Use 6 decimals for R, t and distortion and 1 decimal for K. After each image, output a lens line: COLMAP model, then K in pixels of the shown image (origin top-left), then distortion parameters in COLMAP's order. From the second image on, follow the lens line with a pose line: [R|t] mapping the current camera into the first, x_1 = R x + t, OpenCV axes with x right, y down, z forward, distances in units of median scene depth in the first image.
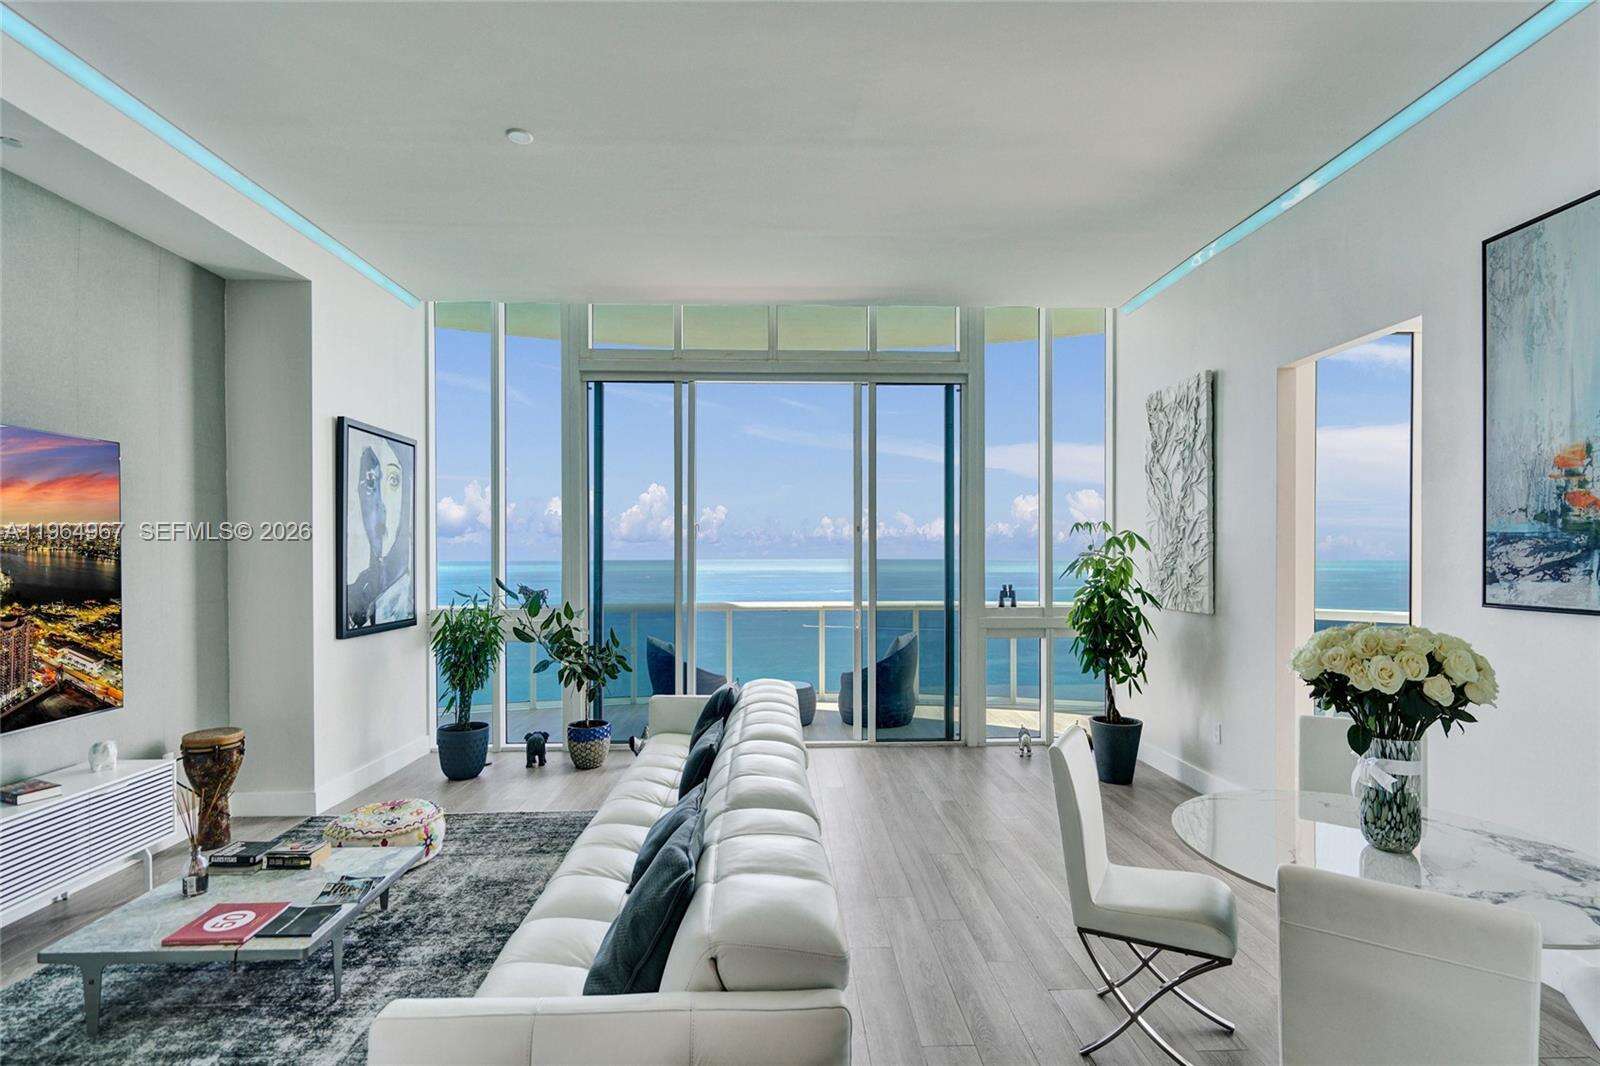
lens RADIAL K [[751.3, 0, 795.8], [0, 751.3, 561.5], [0, 0, 1]] dist [-0.012672, 0.003196]
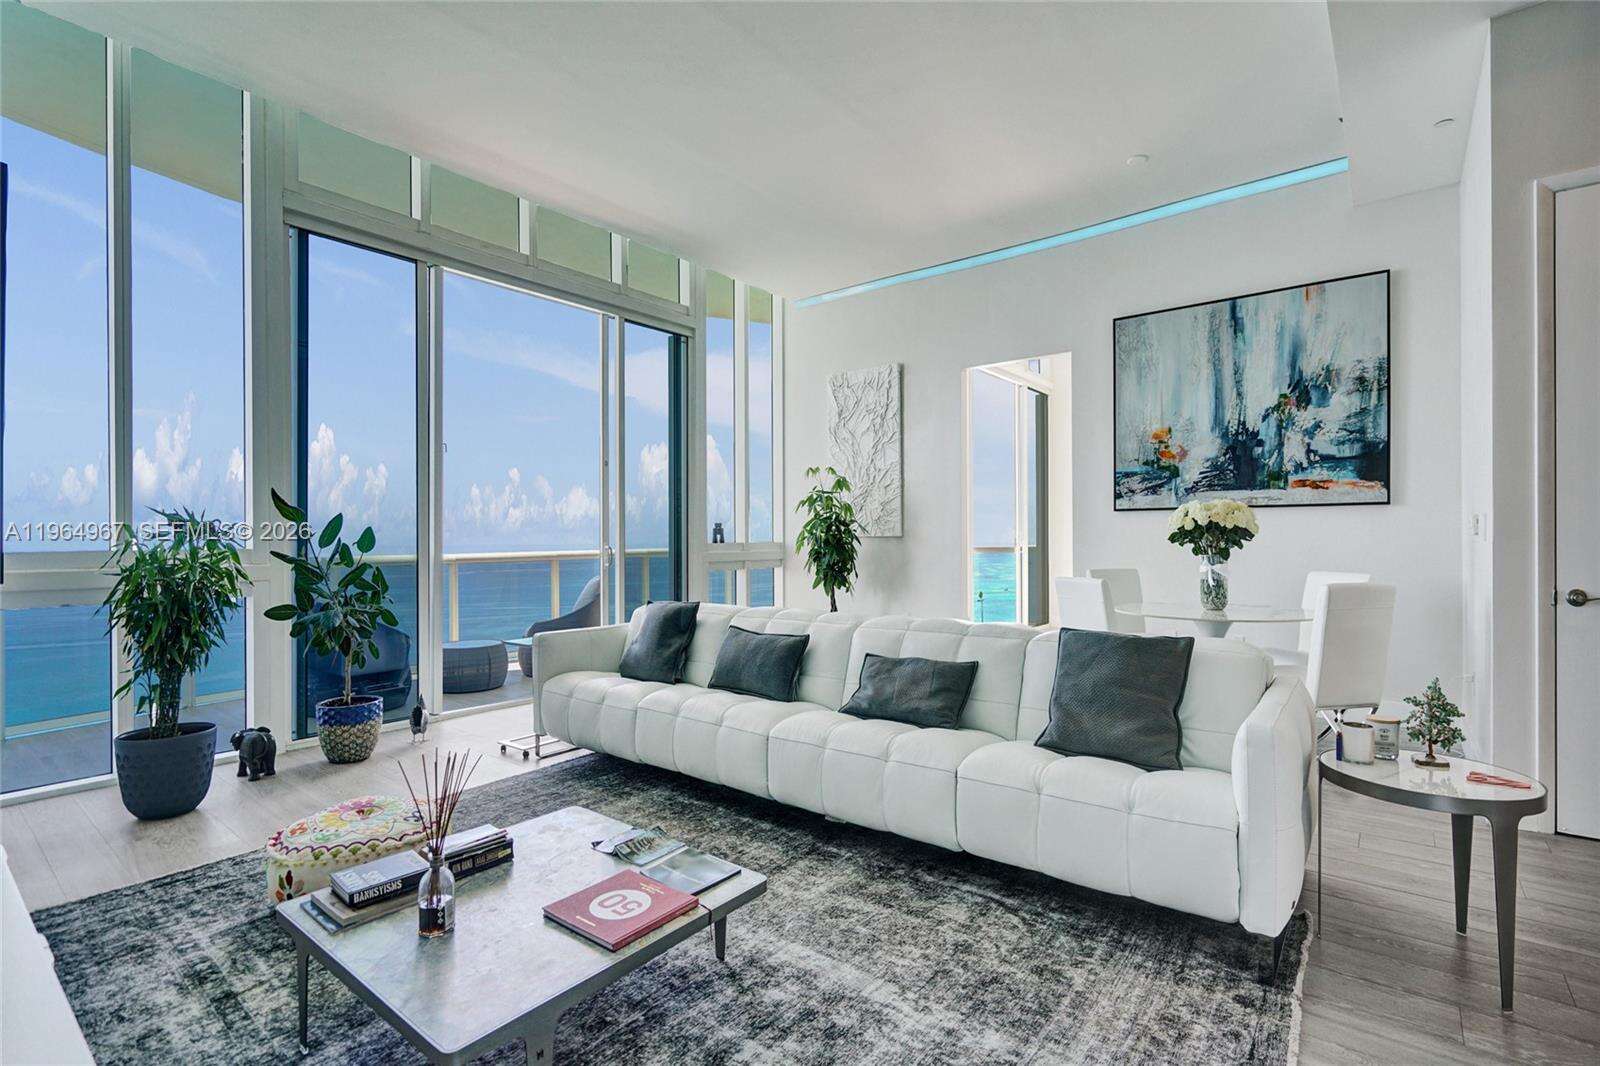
lens RADIAL K [[751.3, 0, 800.5], [0, 751.3, 541.1], [0, 0, 1]] dist [-0.012672, 0.003196]
pose [[0.651672, -0.003261, 0.758494, -0.795827], [0.011732, 0.999914, -0.005782, 0.106402], [-0.758410, 0.012667, 0.651654, 0.288436]]
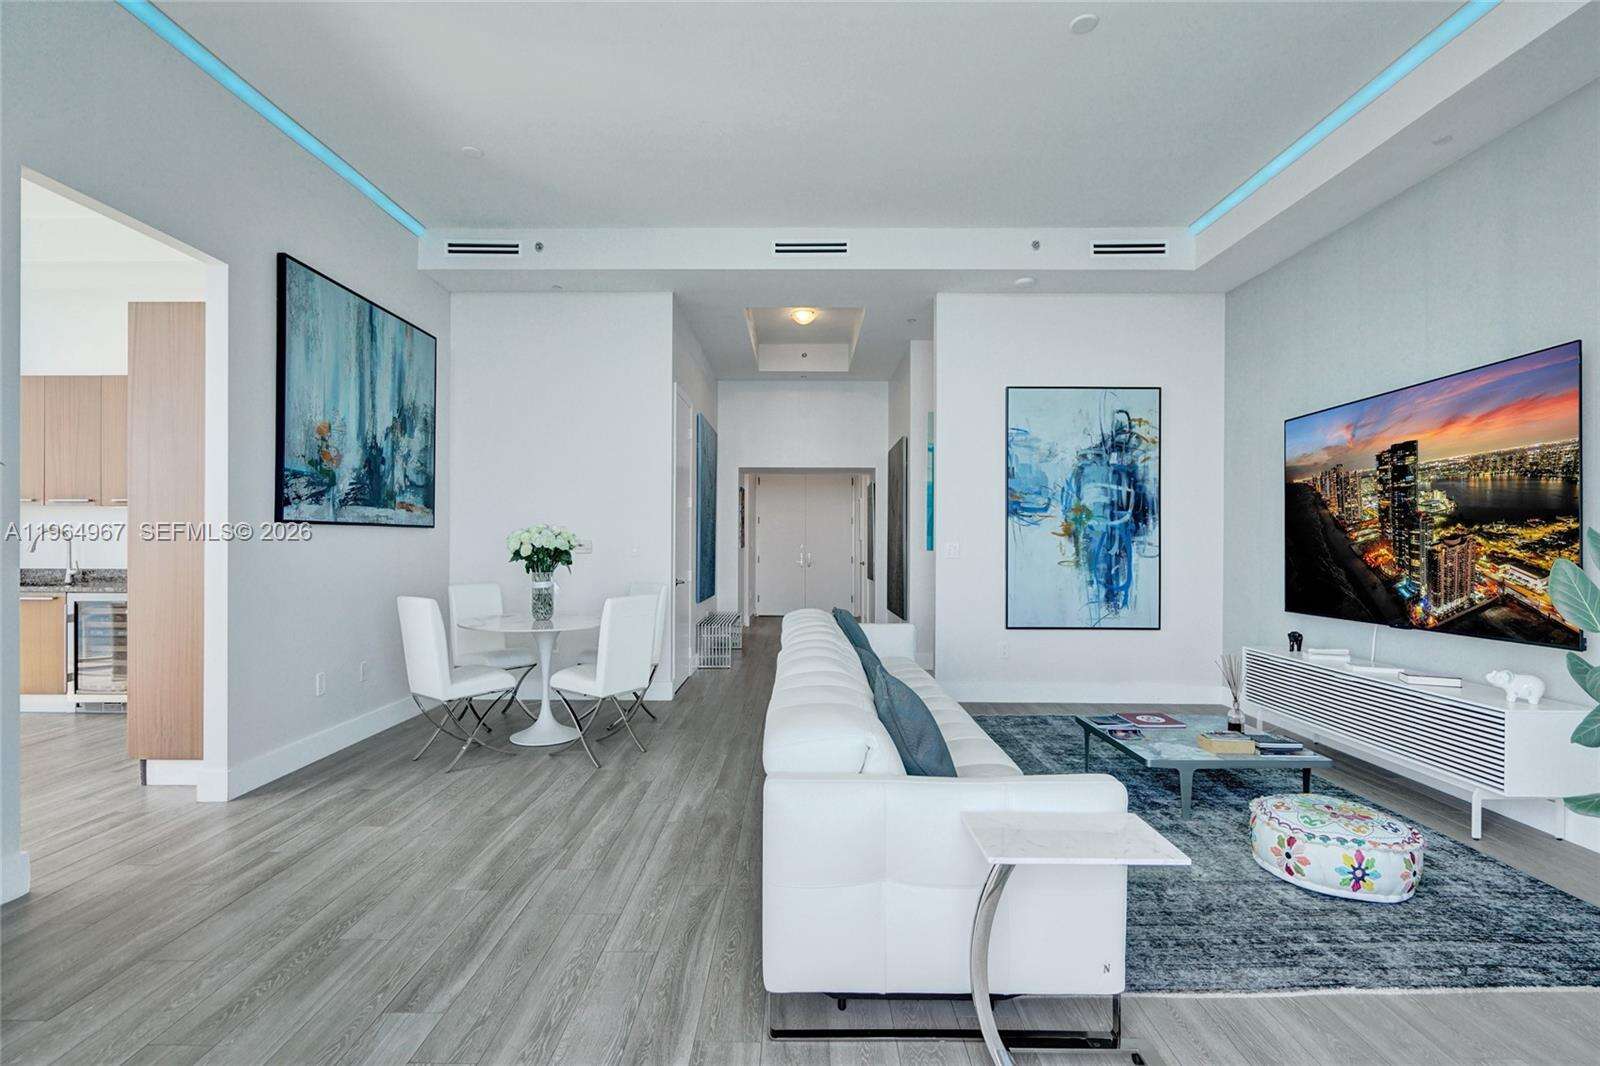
lens RADIAL K [[751.3, 0, 766.7], [0, 751.3, 547.0], [0, 0, 1]] dist [-0.012672, 0.003196]
pose [[-0.996702, -0.003557, 0.081074, -0.047855], [-0.002005, 0.999813, 0.019214, 0.059722], [-0.081128, 0.018988, -0.996523, 1.776251]]
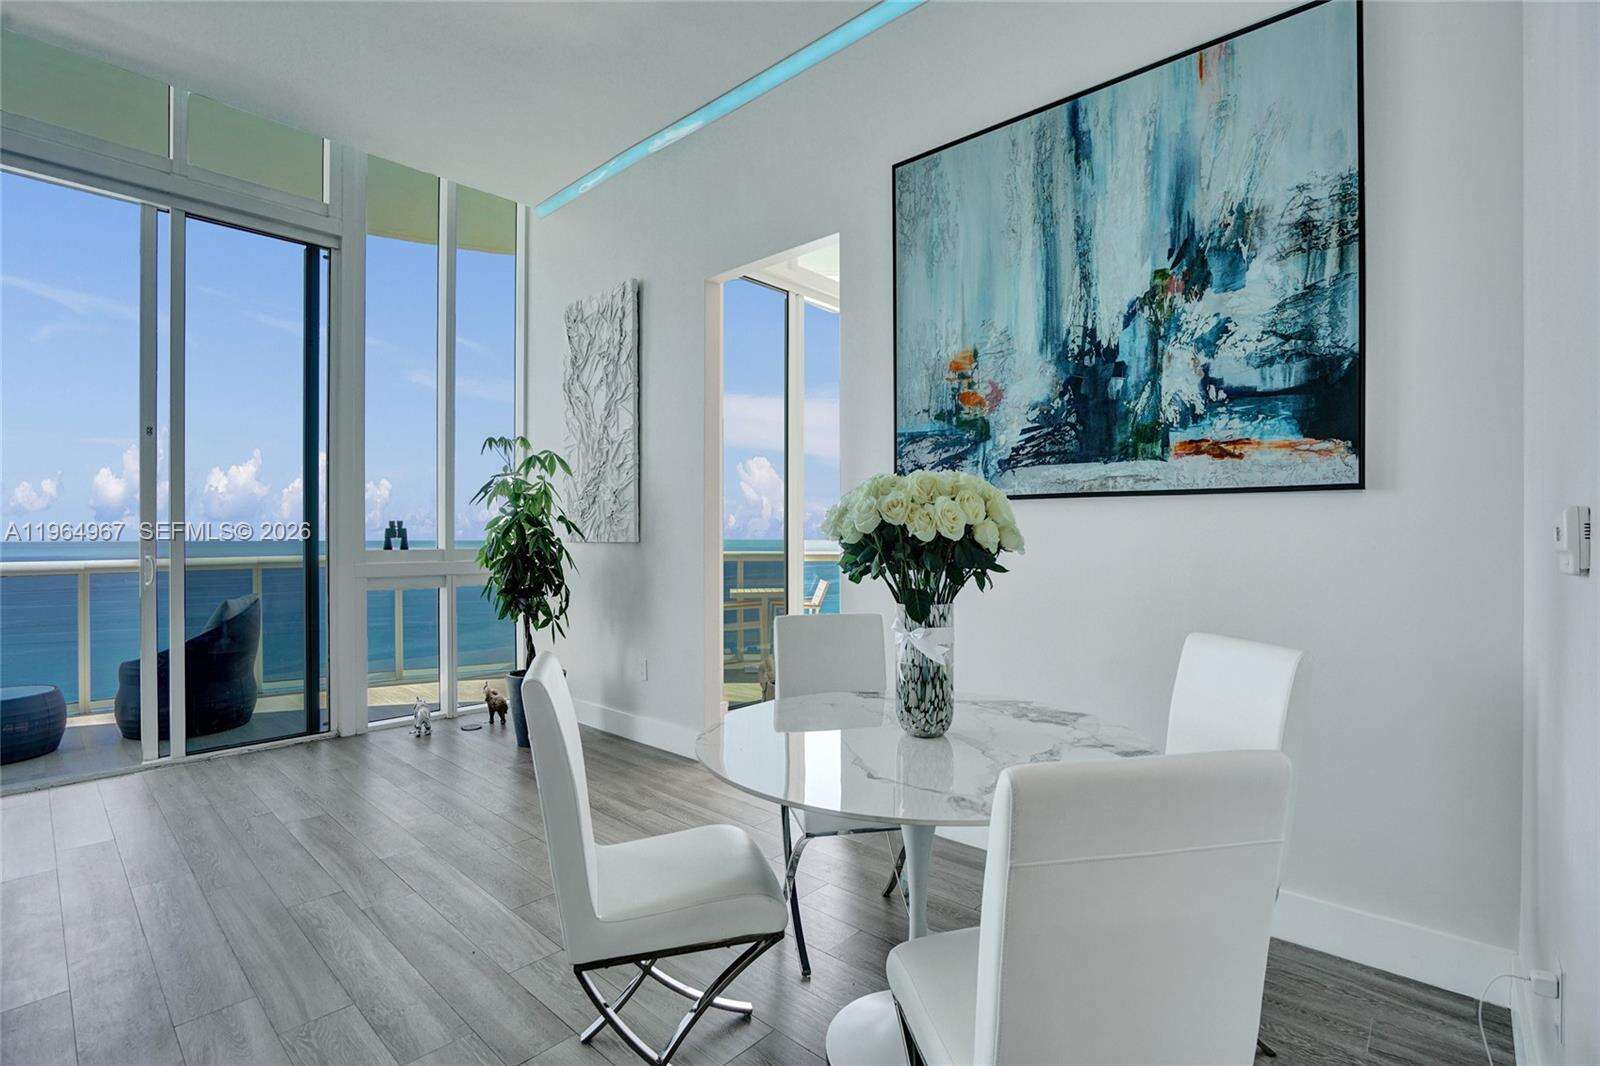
lens RADIAL K [[751.3, 0, 792.0], [0, 751.3, 524.8], [0, 0, 1]] dist [-0.012672, 0.003196]
pose [[0.709034, 0.001486, 0.705172, 0.039698], [0.008664, 0.999904, -0.010819, 0.080365], [-0.705121, 0.013781, 0.708953, 0.261545]]
